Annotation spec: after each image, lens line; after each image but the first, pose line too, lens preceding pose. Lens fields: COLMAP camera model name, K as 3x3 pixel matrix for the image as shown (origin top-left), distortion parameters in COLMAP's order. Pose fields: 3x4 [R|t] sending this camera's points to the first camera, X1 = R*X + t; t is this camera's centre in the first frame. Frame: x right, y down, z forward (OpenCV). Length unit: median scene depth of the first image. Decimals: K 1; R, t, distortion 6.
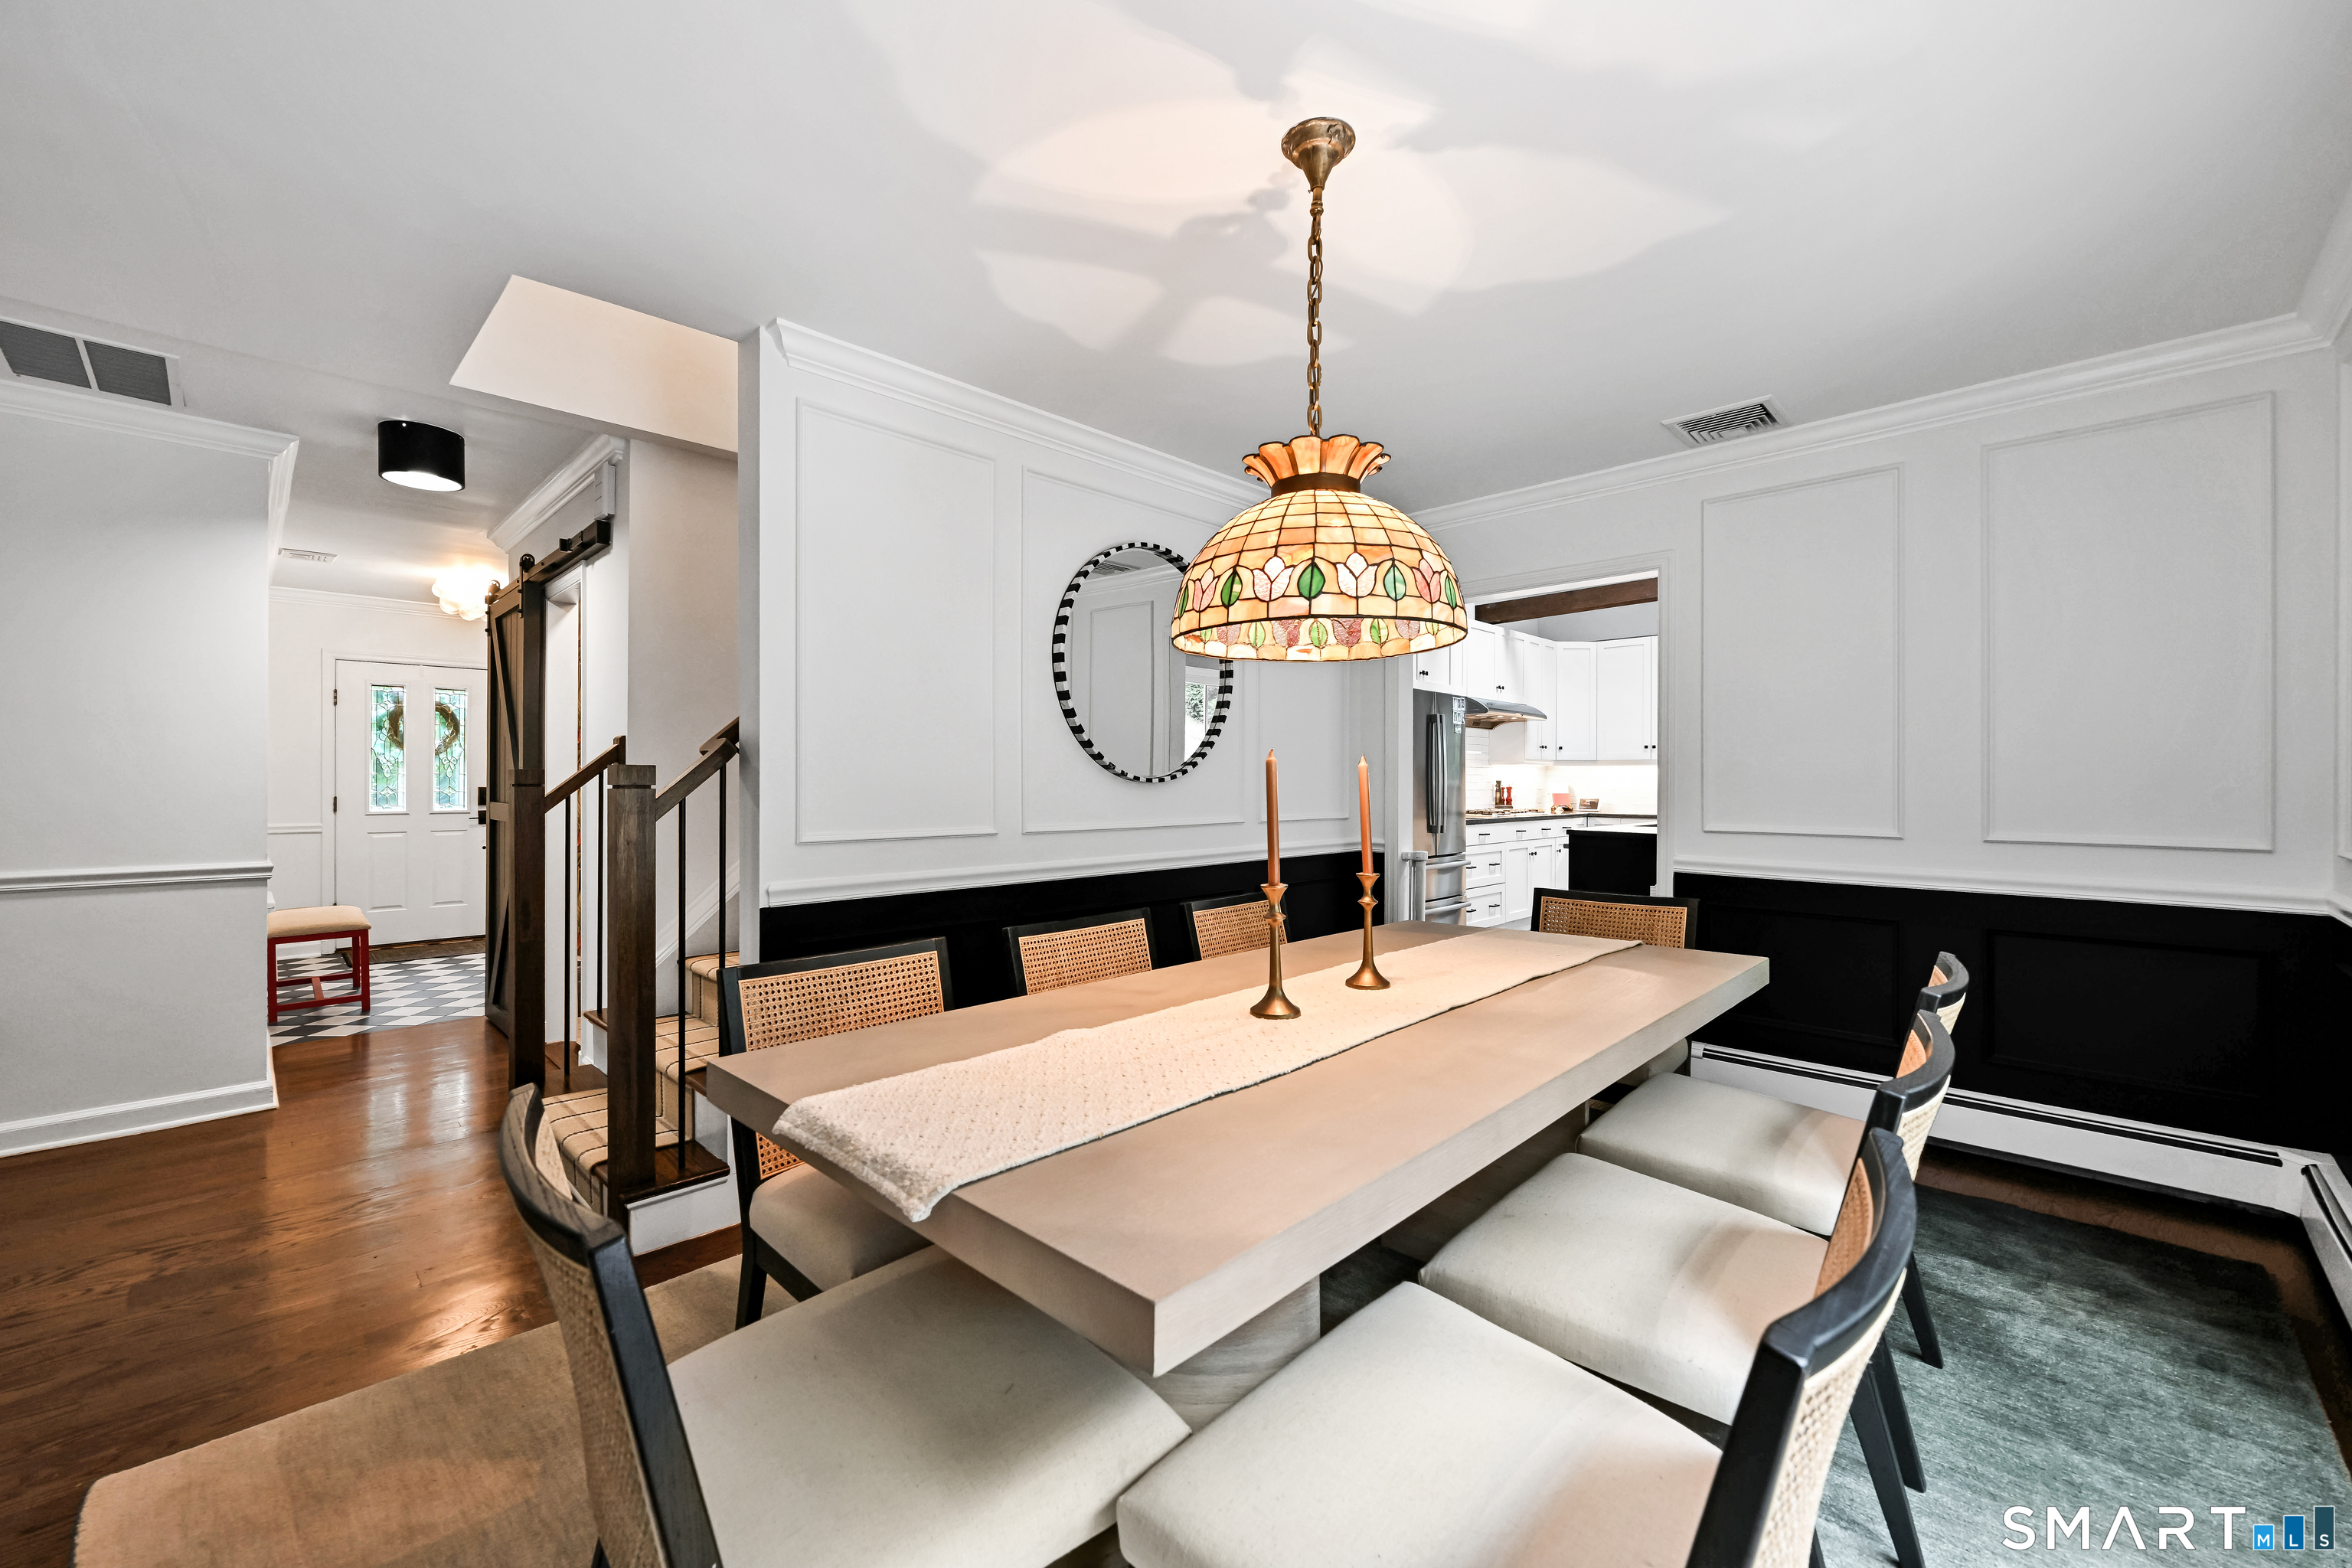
lens RADIAL K [[940.0, 0, 1168.5], [0, 940.0, 767.2], [0, 0, 1]] dist [0.000161, 0.000039]
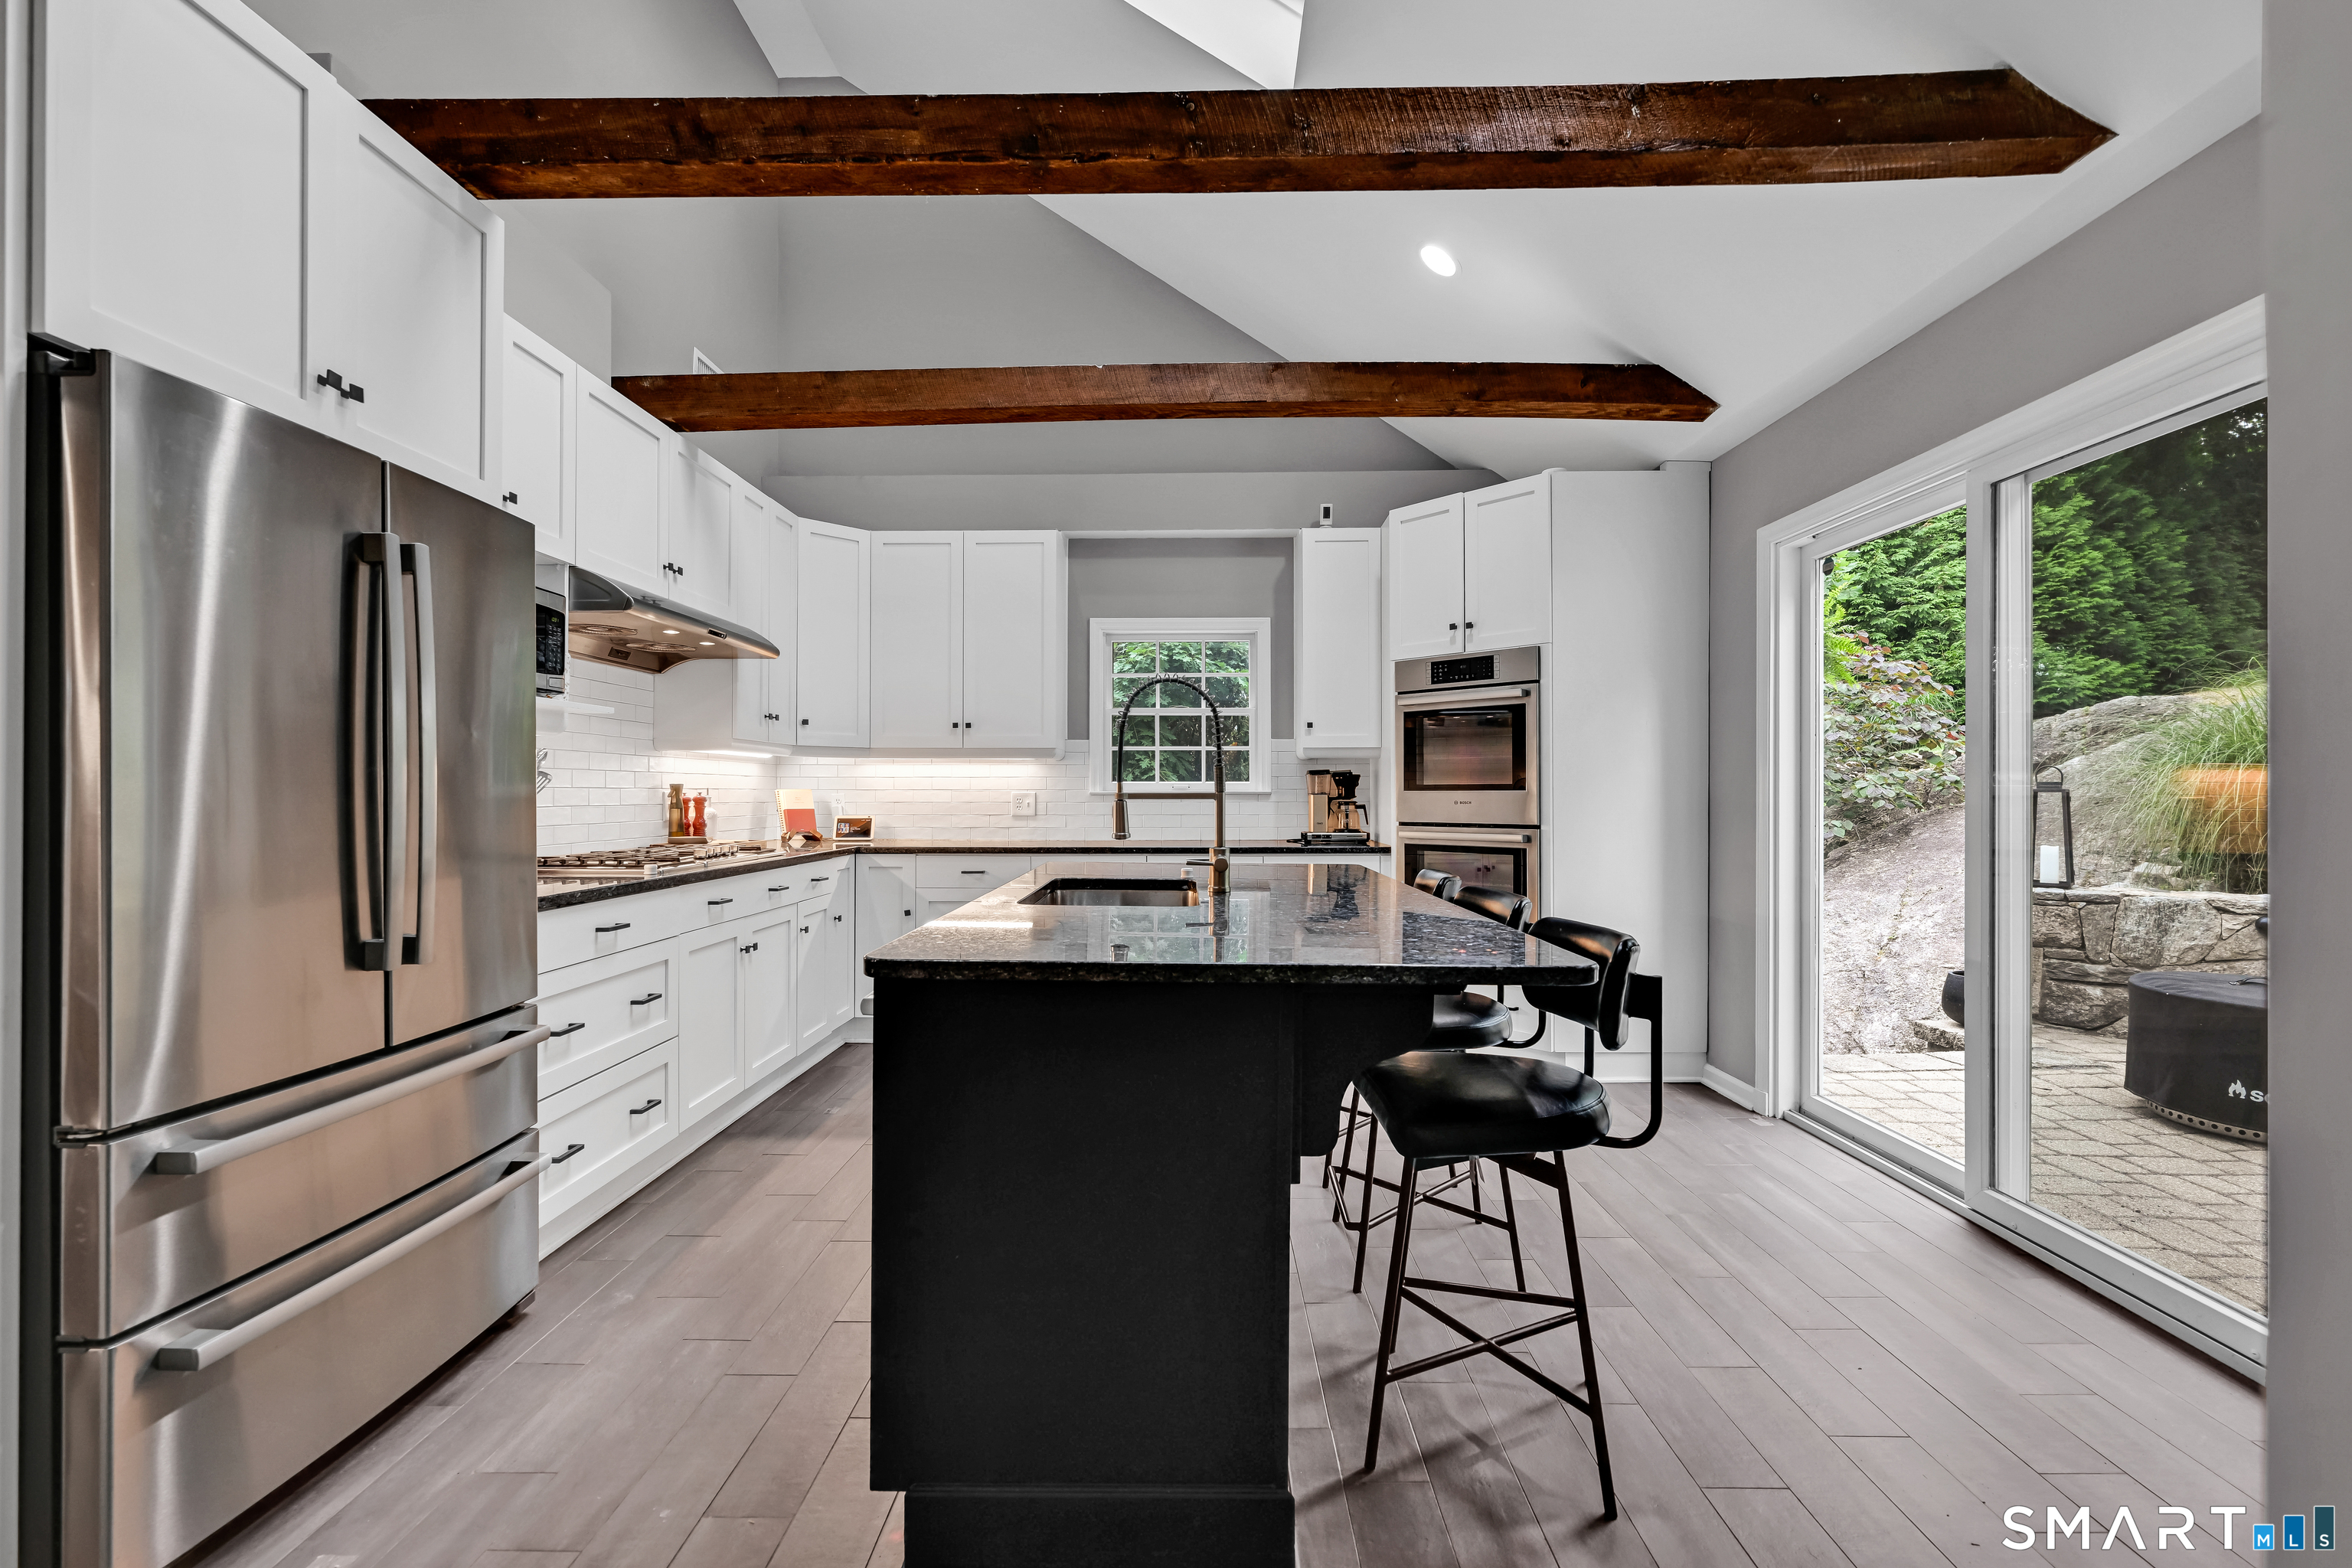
lens RADIAL K [[1009.2, 0, 1176.0], [0, 1009.2, 784.0], [0, 0, 1]] dist [-0.000083, 0.000215]
pose [[0.721593, 0.002375, 0.692313, 0.194232], [-0.006949, 0.999969, 0.003812, 0.011174], [-0.692282, -0.007561, 0.721587, 0.493665]]
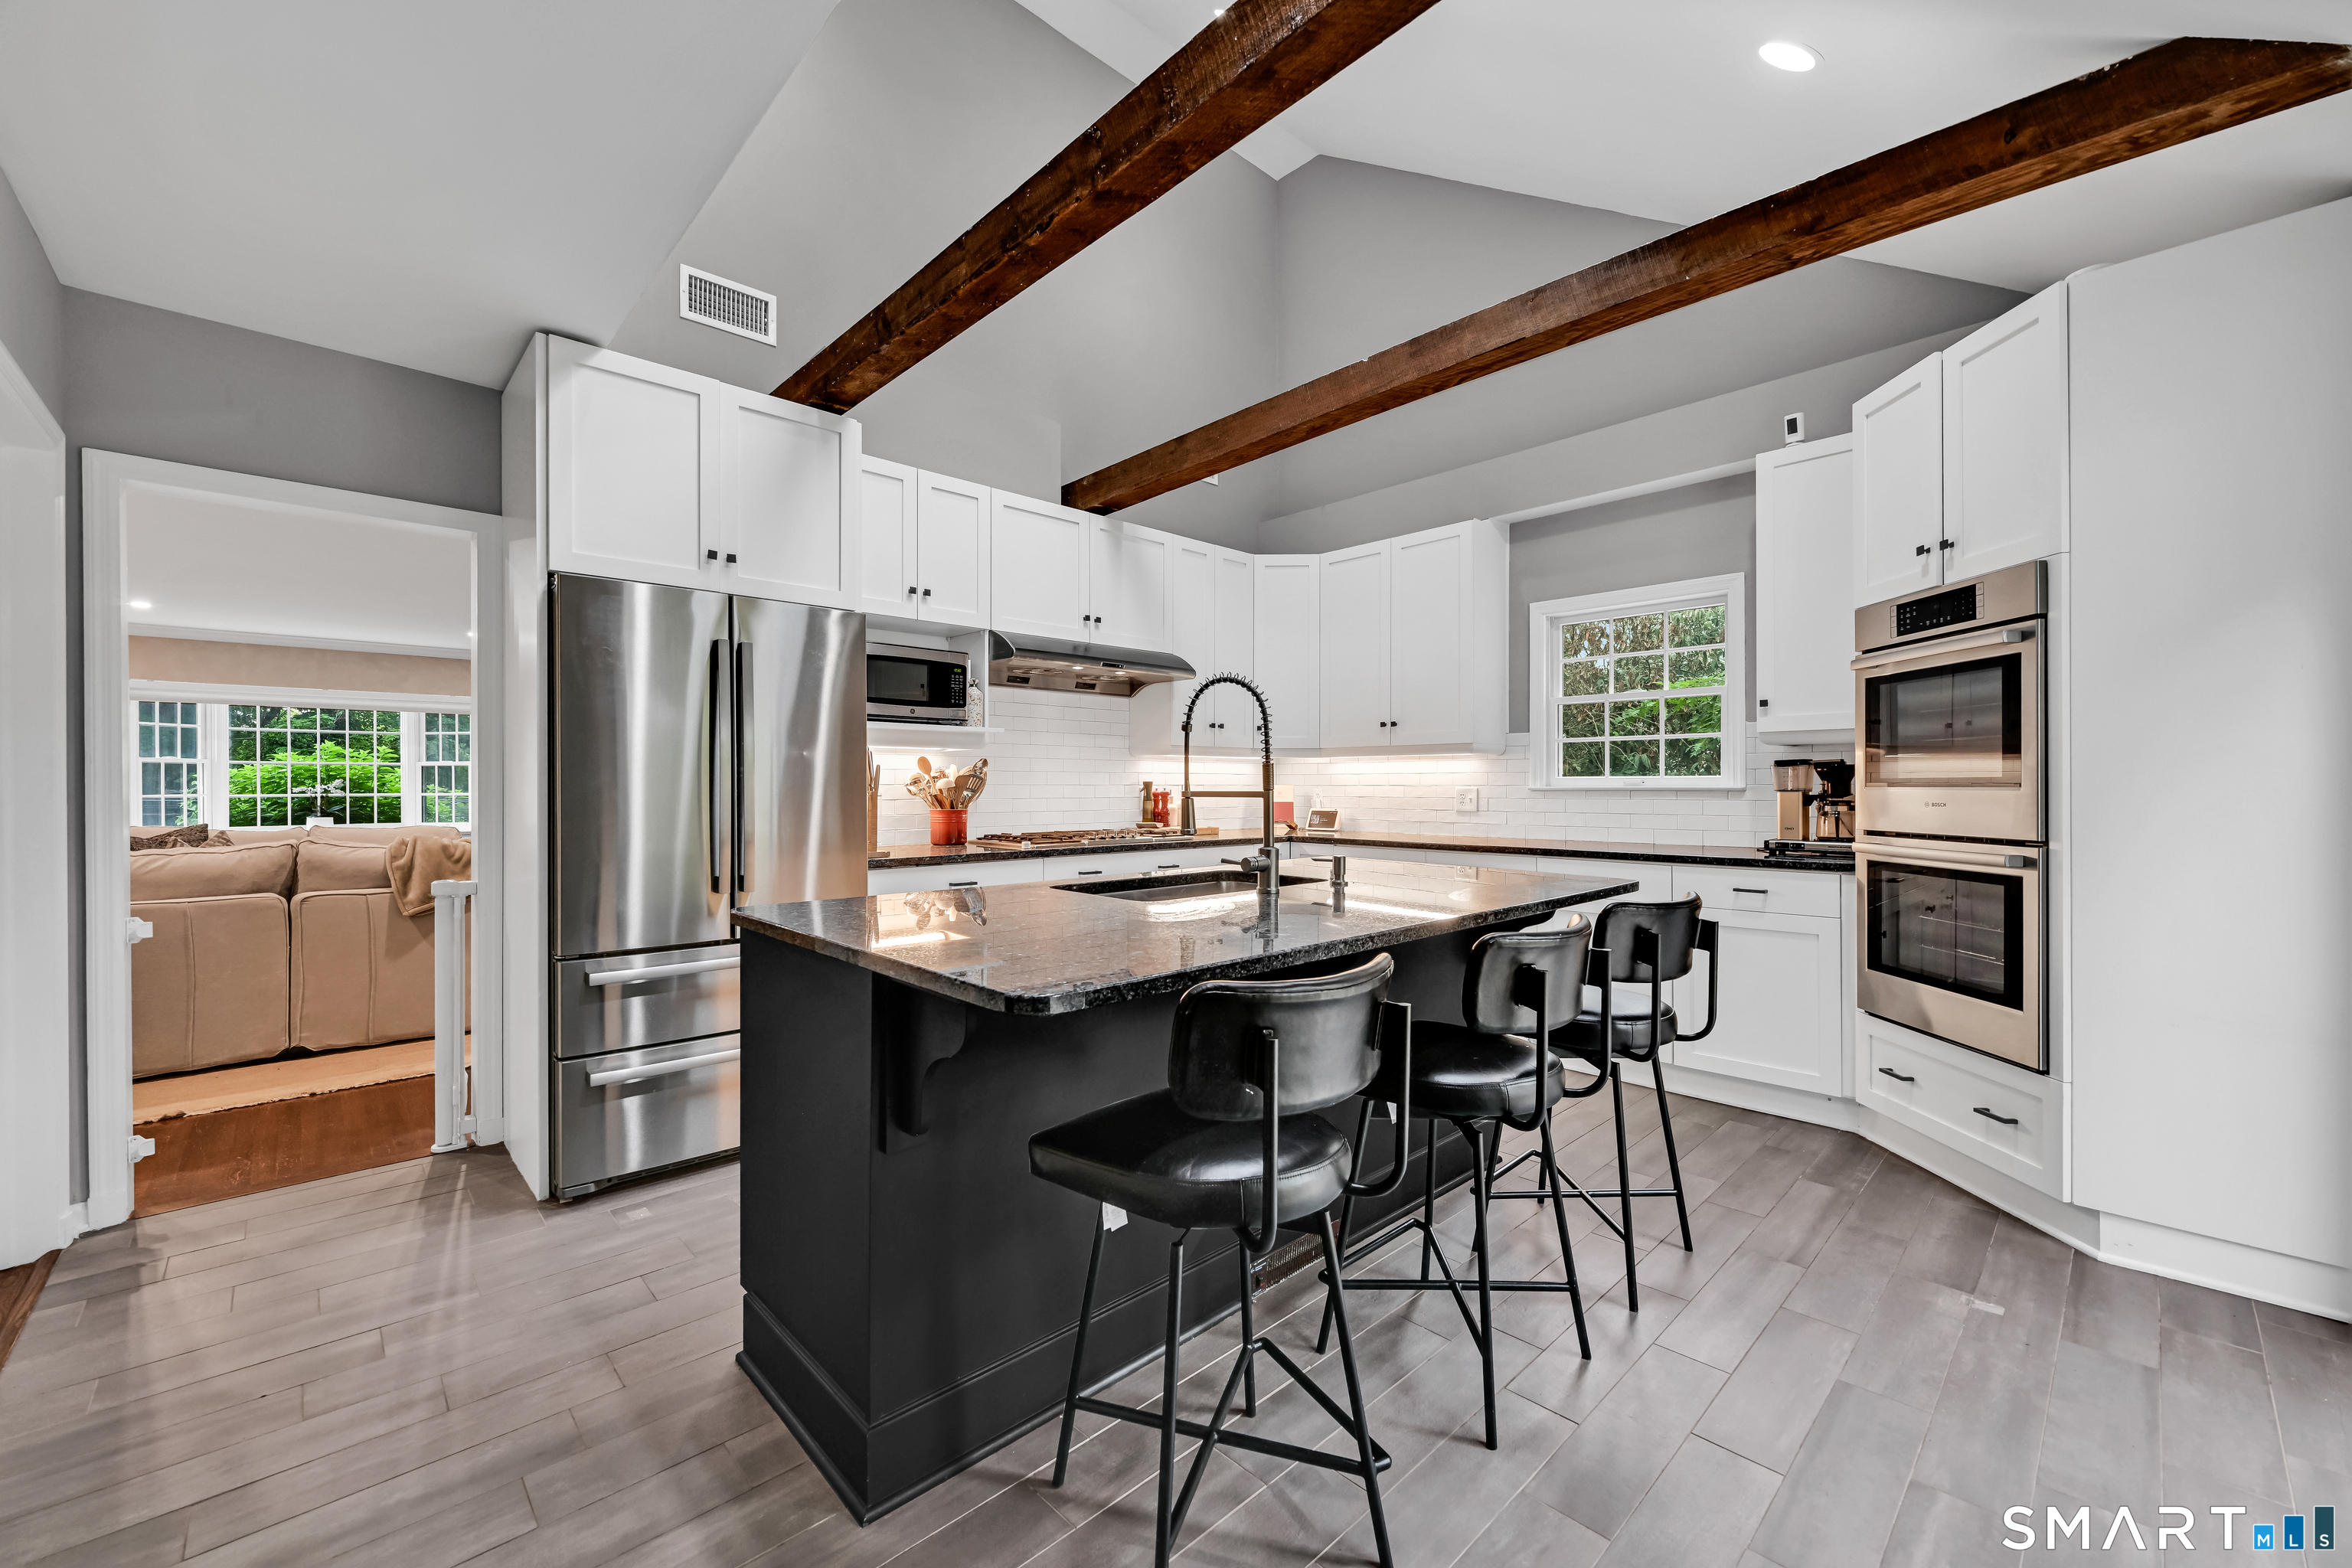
lens RADIAL K [[932.3, 0, 1176.0], [0, 932.3, 784.0], [0, 0, 1]] dist [0.000624, 0.000204]
pose [[0.999534, -0.004140, -0.030258, 0.415435], [0.004489, 0.999924, 0.011473, 0.009449], [0.030208, -0.011604, 0.999476, 0.423992]]
